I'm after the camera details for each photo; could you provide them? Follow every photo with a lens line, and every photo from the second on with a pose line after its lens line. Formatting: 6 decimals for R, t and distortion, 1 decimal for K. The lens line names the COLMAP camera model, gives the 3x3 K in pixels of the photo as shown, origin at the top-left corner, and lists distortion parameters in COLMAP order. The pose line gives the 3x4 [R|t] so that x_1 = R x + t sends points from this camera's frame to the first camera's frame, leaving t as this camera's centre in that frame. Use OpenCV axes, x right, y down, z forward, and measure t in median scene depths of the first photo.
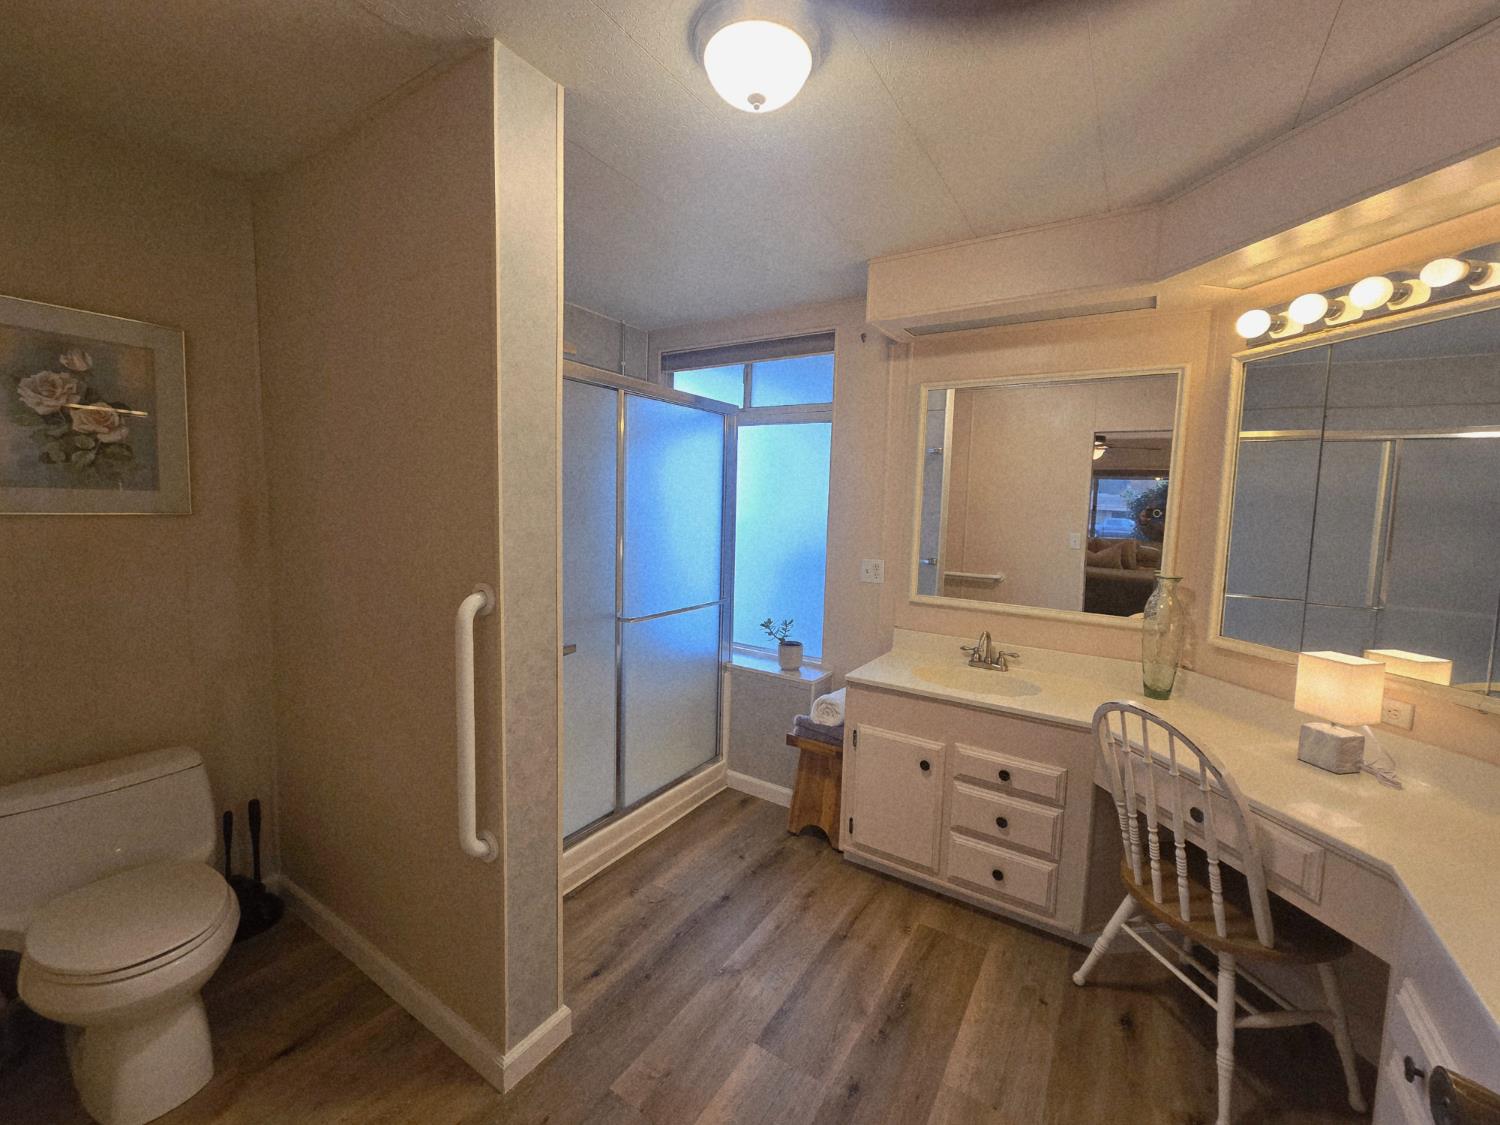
lens RADIAL K [[618.2, 0, 751.0], [0, 618.2, 553.9], [0, 0, 1]] dist [-0.003294, 0.000304]
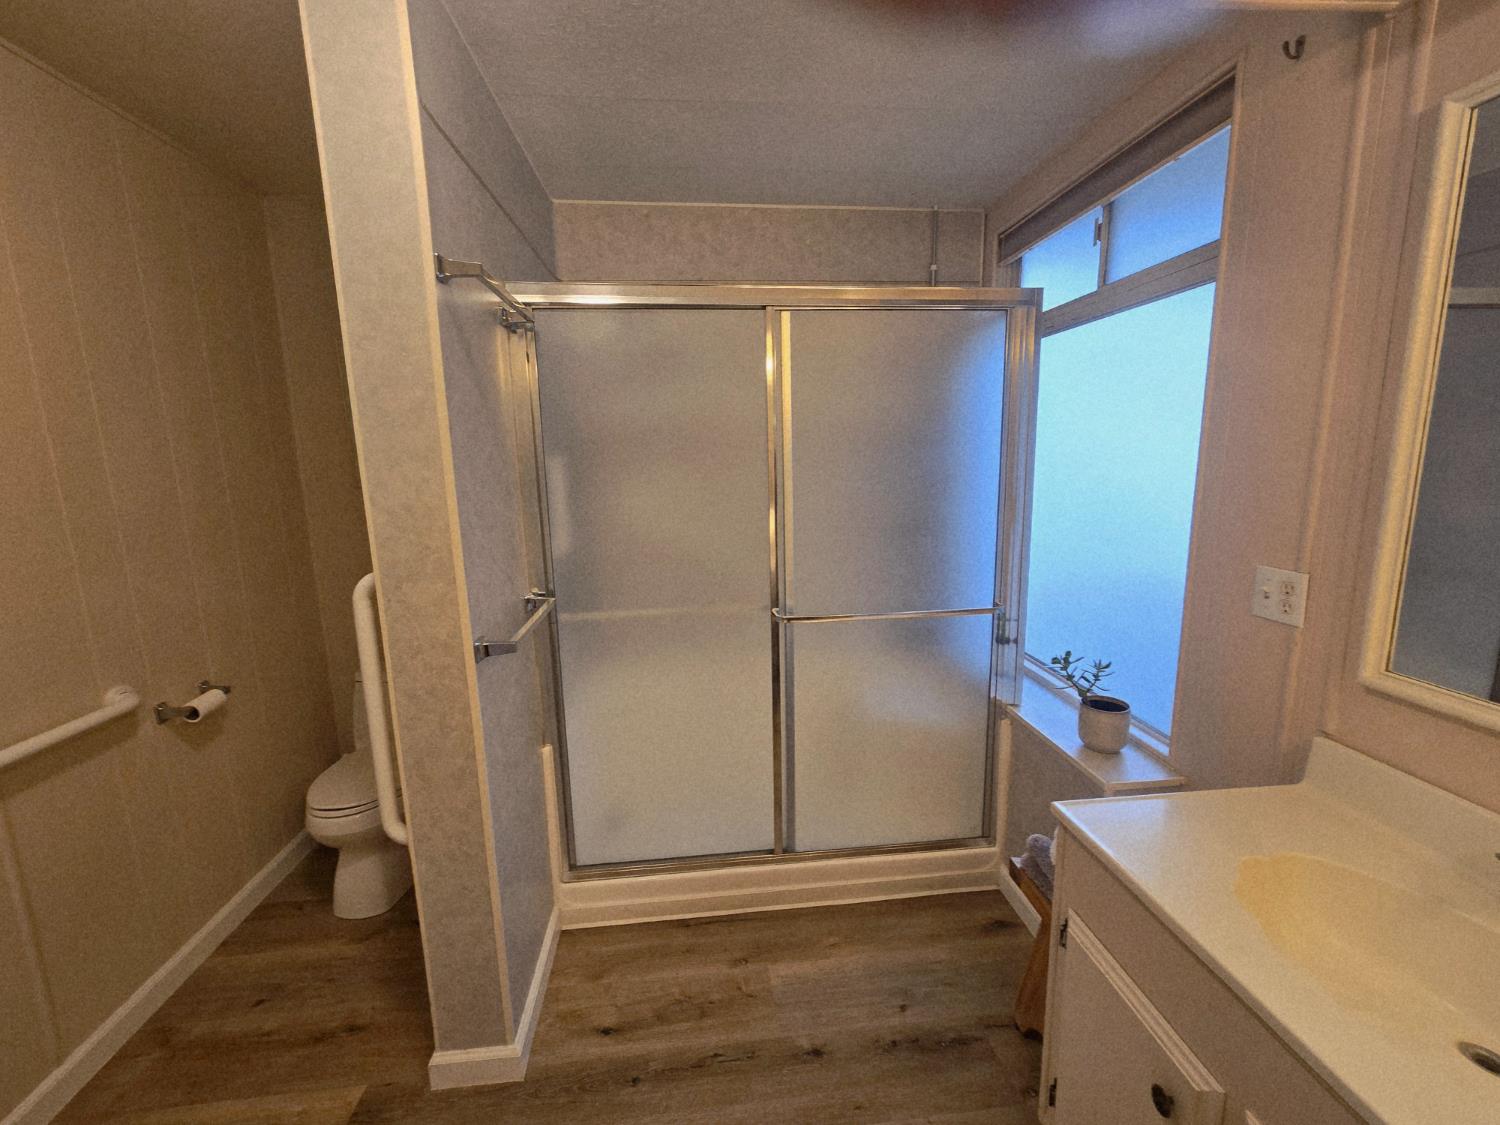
lens RADIAL K [[618.2, 0, 752.2], [0, 618.2, 559.0], [0, 0, 1]] dist [-0.003294, 0.000304]
pose [[0.619970, 0.089508, -0.779503, 0.285483], [-0.031279, 0.995502, 0.089433, -0.025167], [0.784002, -0.031064, 0.619981, 0.399094]]
